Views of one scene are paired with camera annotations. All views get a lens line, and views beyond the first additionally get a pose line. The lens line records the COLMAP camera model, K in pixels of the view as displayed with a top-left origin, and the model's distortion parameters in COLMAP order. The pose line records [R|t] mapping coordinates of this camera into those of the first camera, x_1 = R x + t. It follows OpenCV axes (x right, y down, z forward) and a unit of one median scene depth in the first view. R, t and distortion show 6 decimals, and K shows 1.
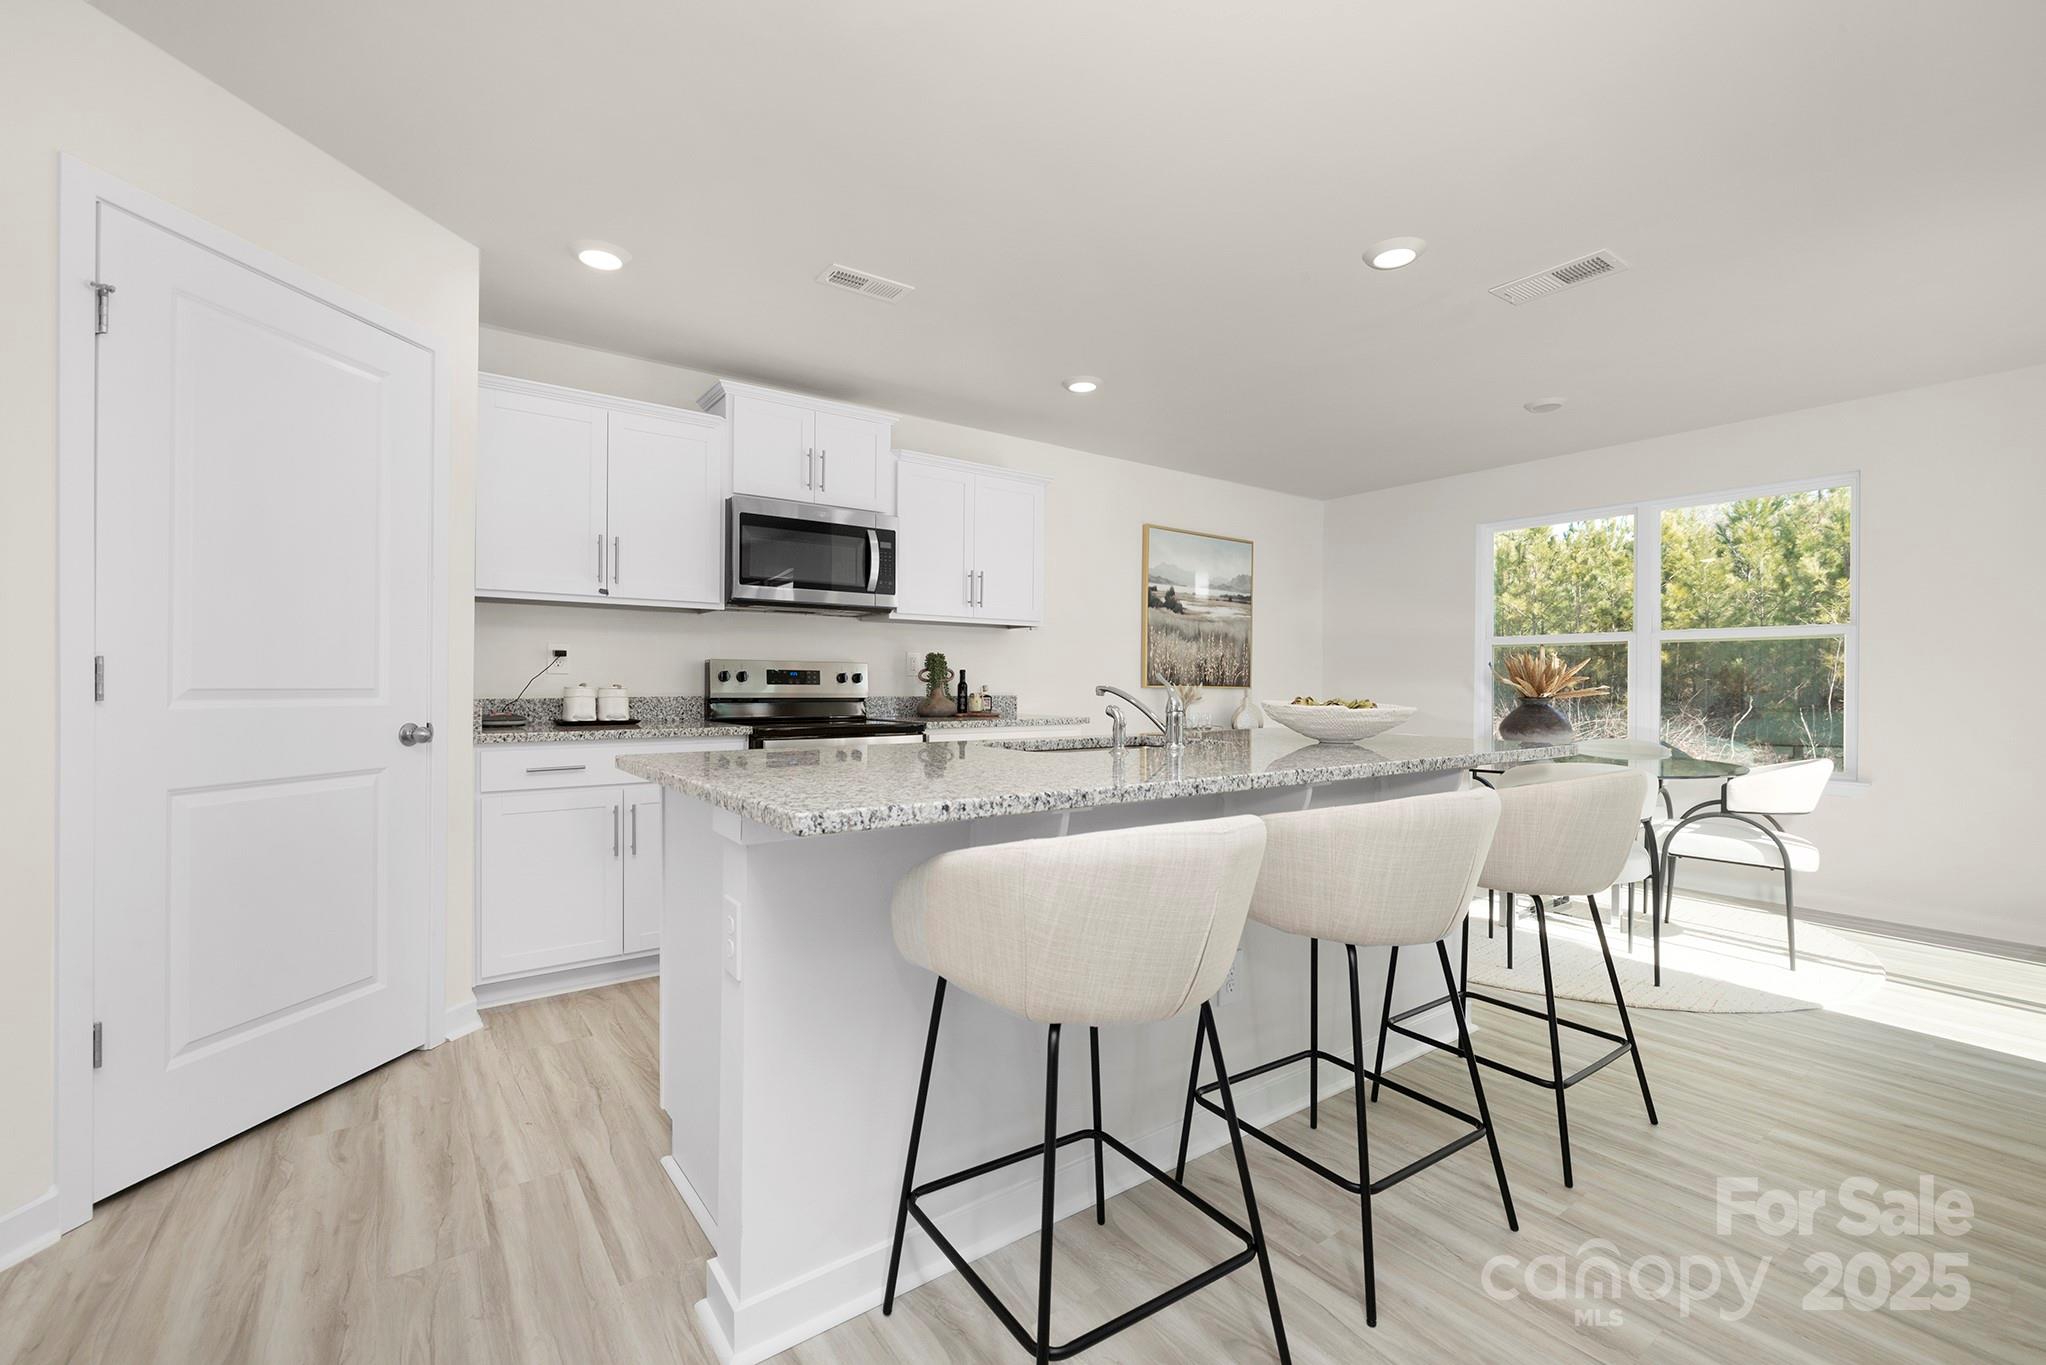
lens RADIAL K [[863.3, 0, 1006.0], [0, 863.3, 677.5], [0, 0, 1]] dist [0.005721, 0.000684]
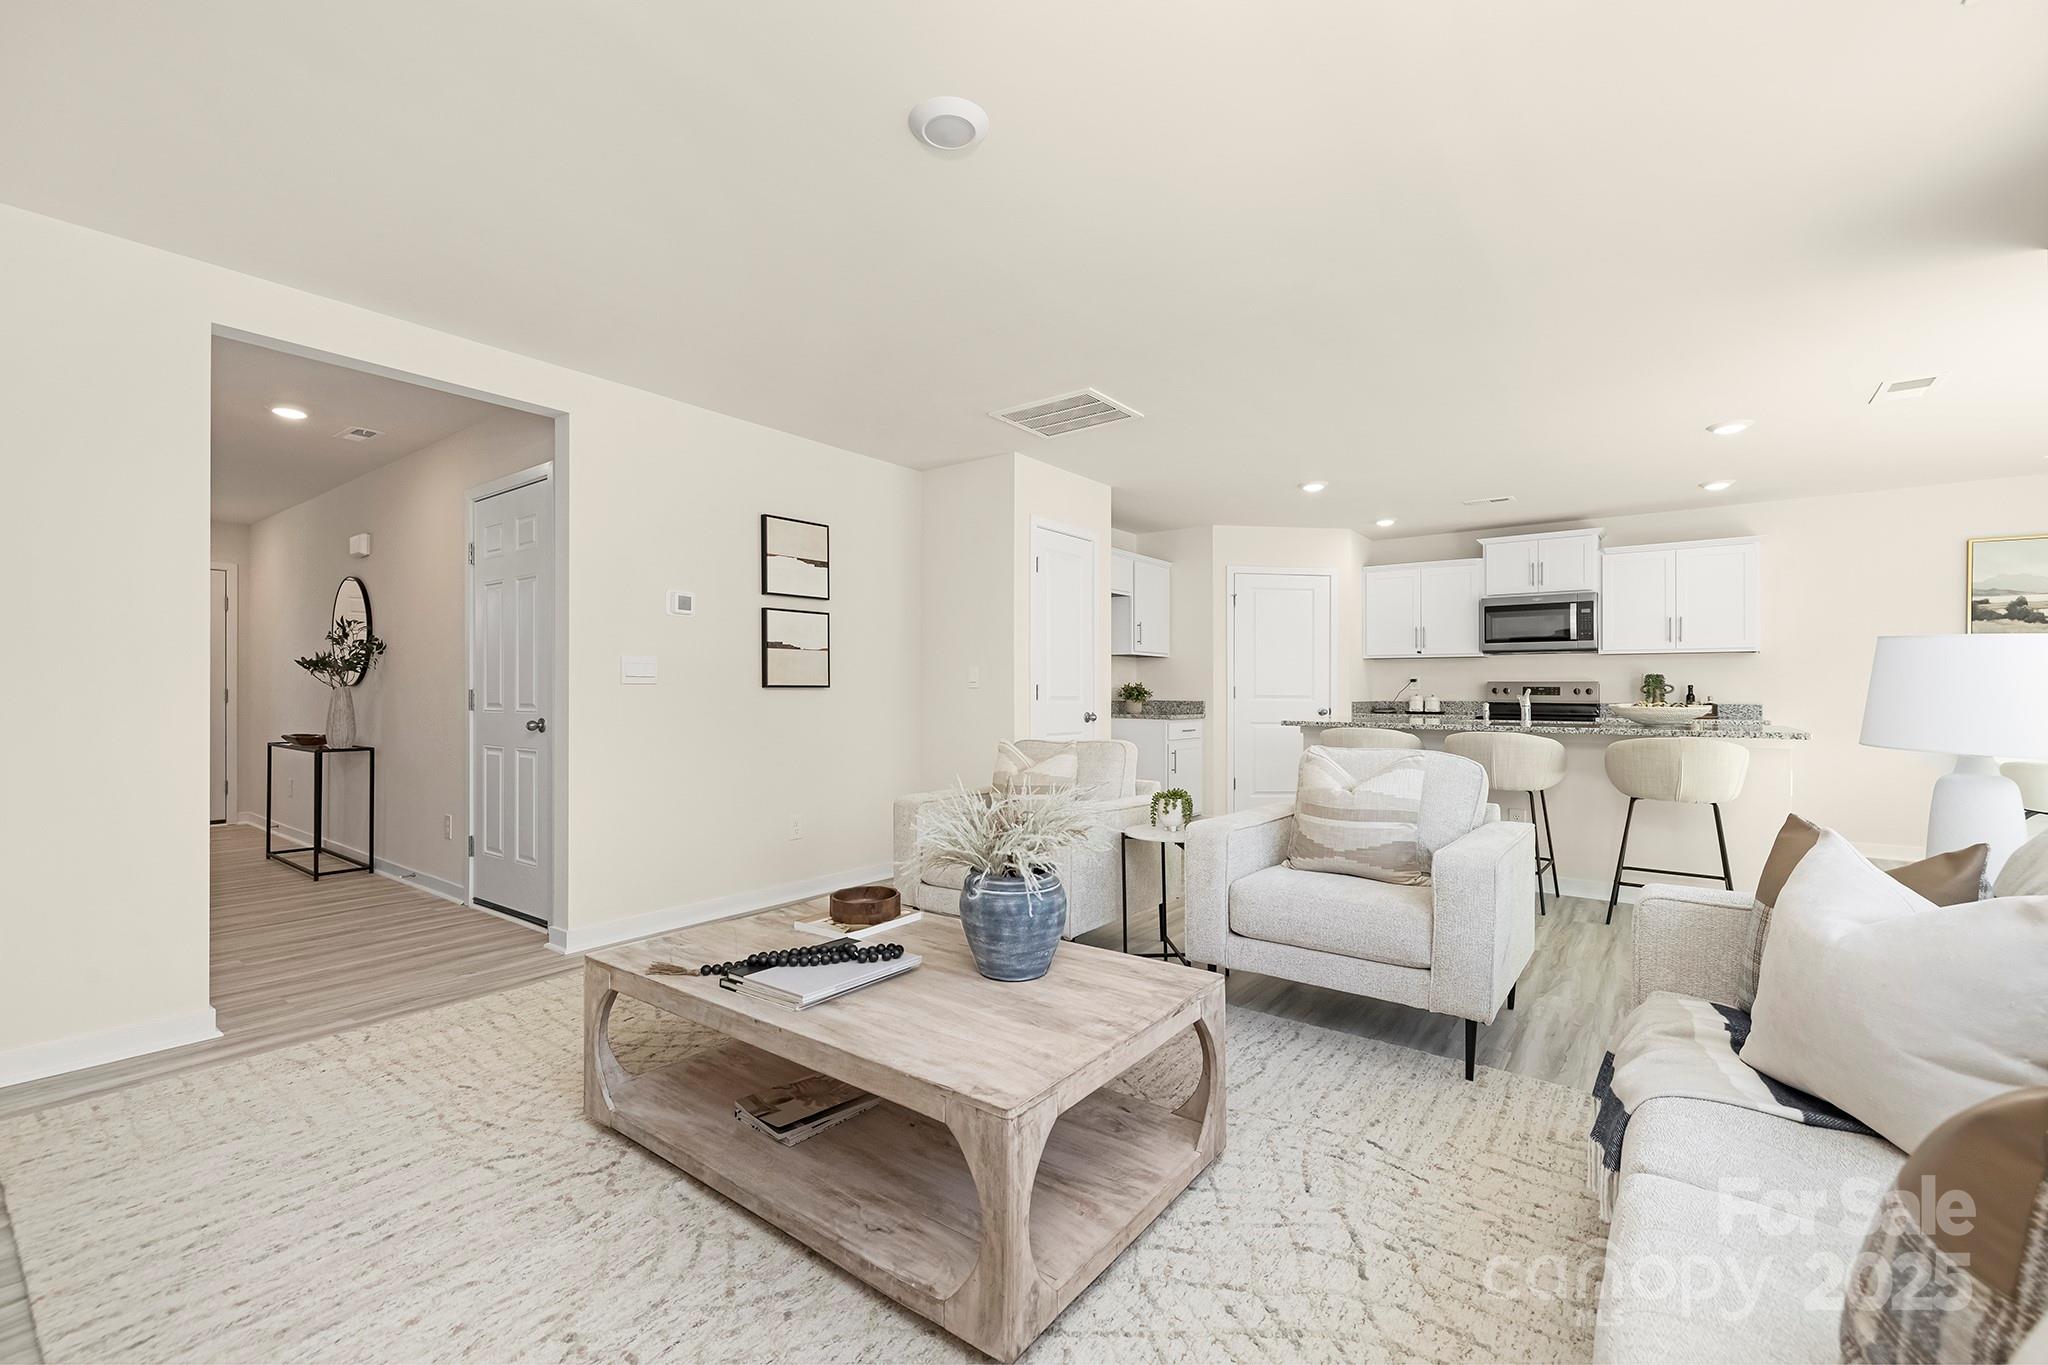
lens RADIAL K [[864.1, 0, 1025.6], [0, 864.1, 687.0], [0, 0, 1]] dist [0.005721, 0.000684]
pose [[0.298652, -0.006955, -0.954337, 1.077694], [0.002590, 0.999976, -0.006477, 0.000200], [0.954359, -0.000538, 0.298663, -0.493103]]
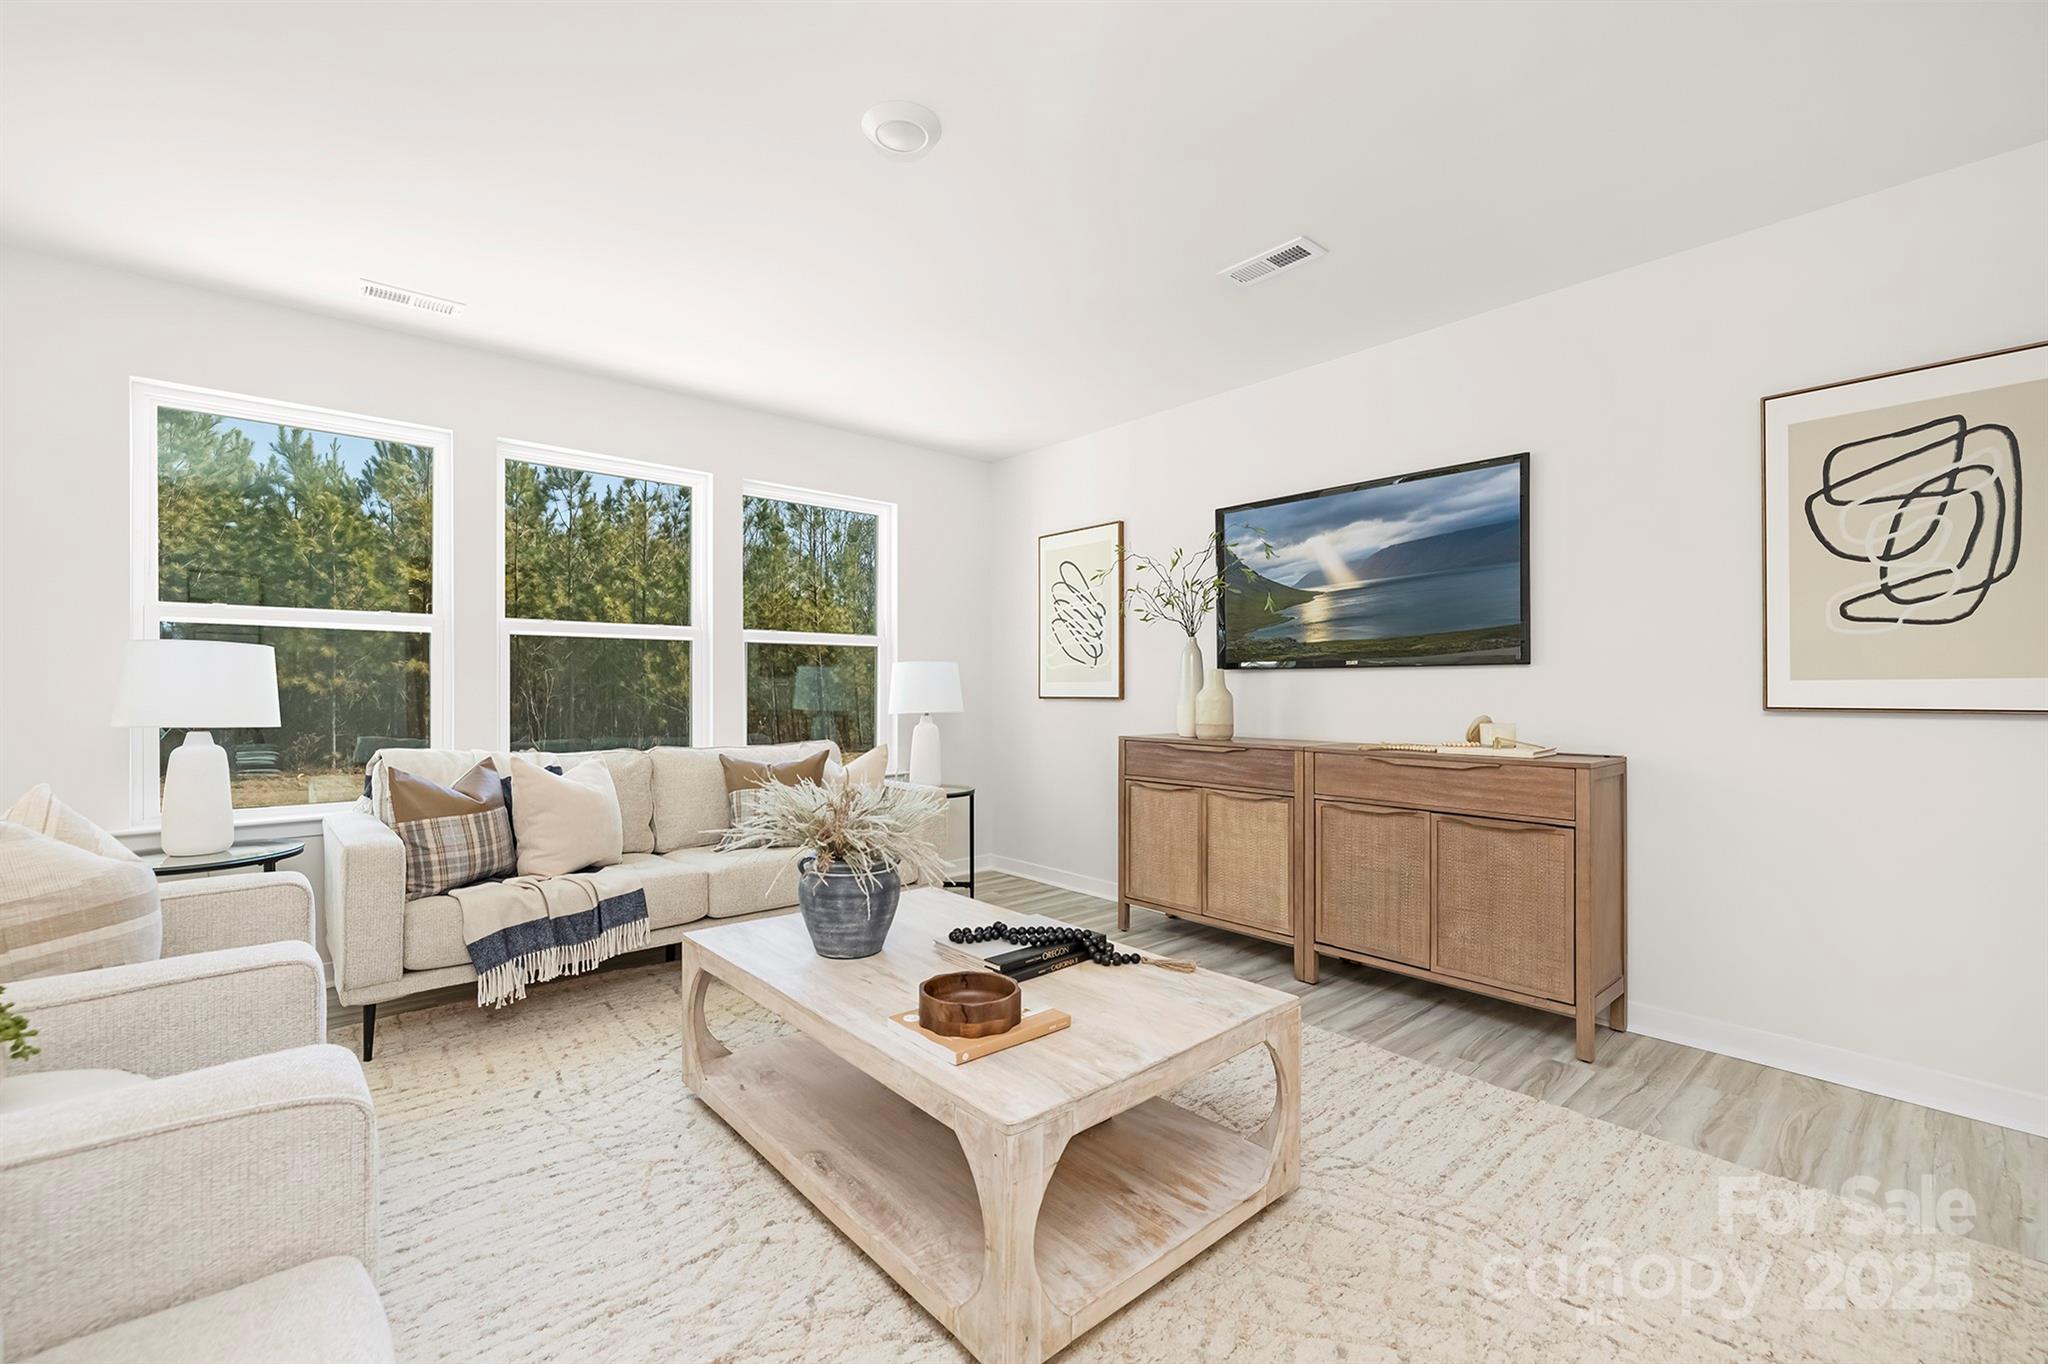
lens RADIAL K [[844.8, 0, 1019.7], [0, 844.8, 685.8], [0, 0, 1]] dist [-0.002951, -0.000274]
pose [[-0.092167, -0.003443, 0.995738, 0.047994], [-0.005655, 0.999980, 0.002934, -0.003118], [-0.995727, -0.005361, -0.092185, -0.403462]]
